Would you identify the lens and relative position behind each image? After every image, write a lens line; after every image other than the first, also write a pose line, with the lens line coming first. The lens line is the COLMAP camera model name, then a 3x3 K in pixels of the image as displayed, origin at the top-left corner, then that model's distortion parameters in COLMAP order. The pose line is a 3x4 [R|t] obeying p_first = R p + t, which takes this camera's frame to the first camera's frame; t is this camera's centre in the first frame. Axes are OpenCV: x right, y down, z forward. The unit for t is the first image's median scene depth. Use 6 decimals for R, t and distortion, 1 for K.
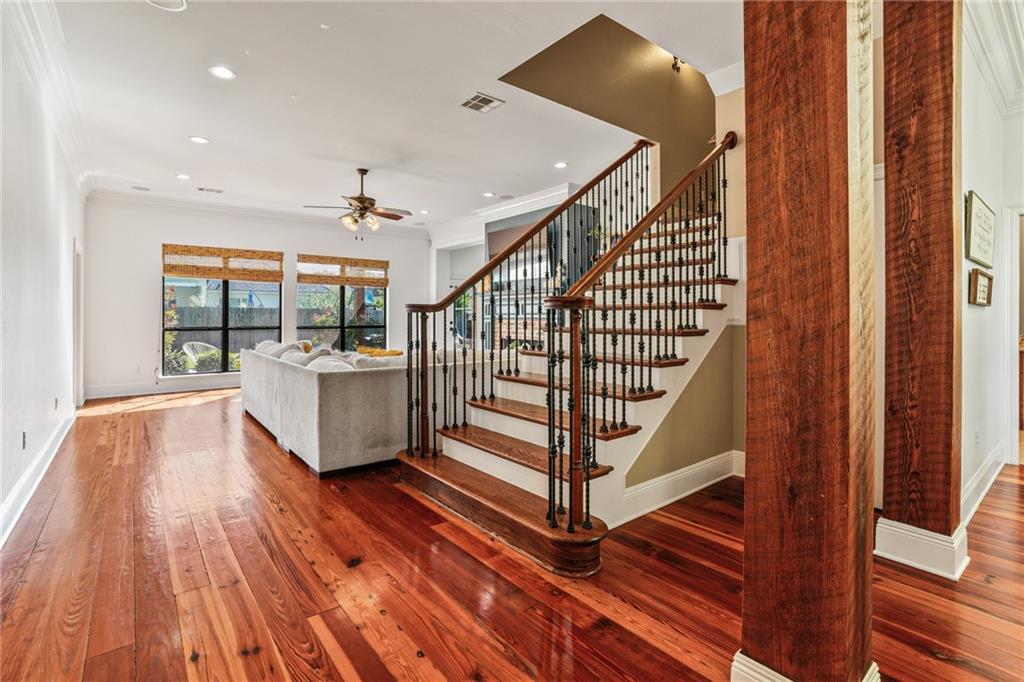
lens RADIAL K [[475.4, 0, 507.0], [0, 475.4, 308.7], [0, 0, 1]] dist [-0.001902, -0.000099]
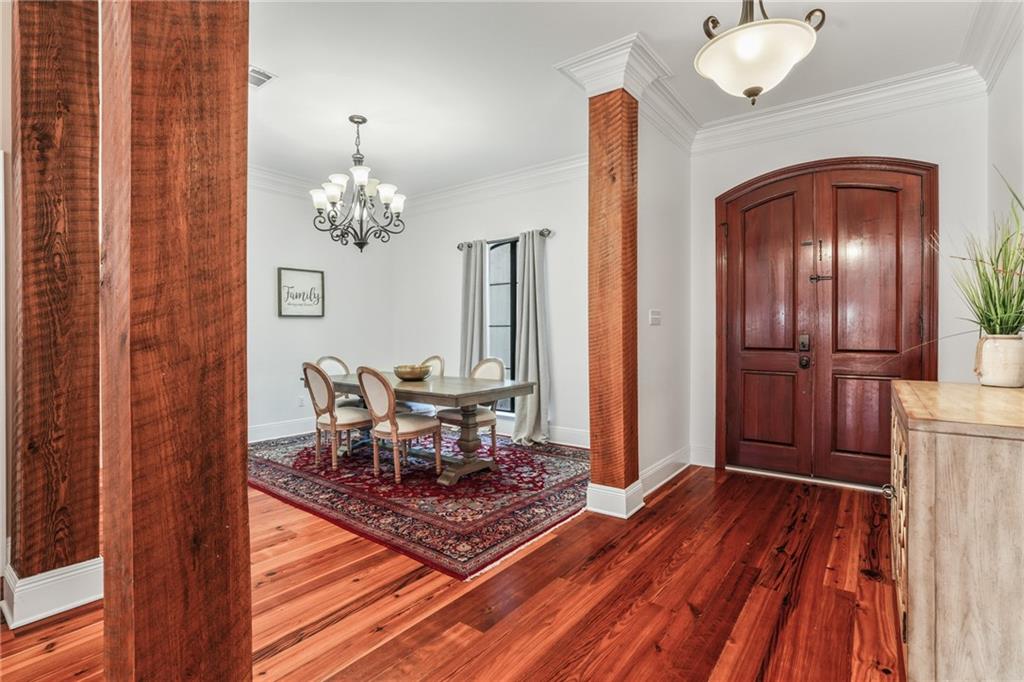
lens RADIAL K [[491.7, 0, 506.8], [0, 491.7, 334.3], [0, 0, 1]] dist [-0.002134, 0.000443]
pose [[-0.238513, -0.007968, 0.971107, -0.268284], [-0.017032, 0.999847, 0.004020, -0.010847], [-0.970990, -0.015581, -0.238612, 0.399387]]
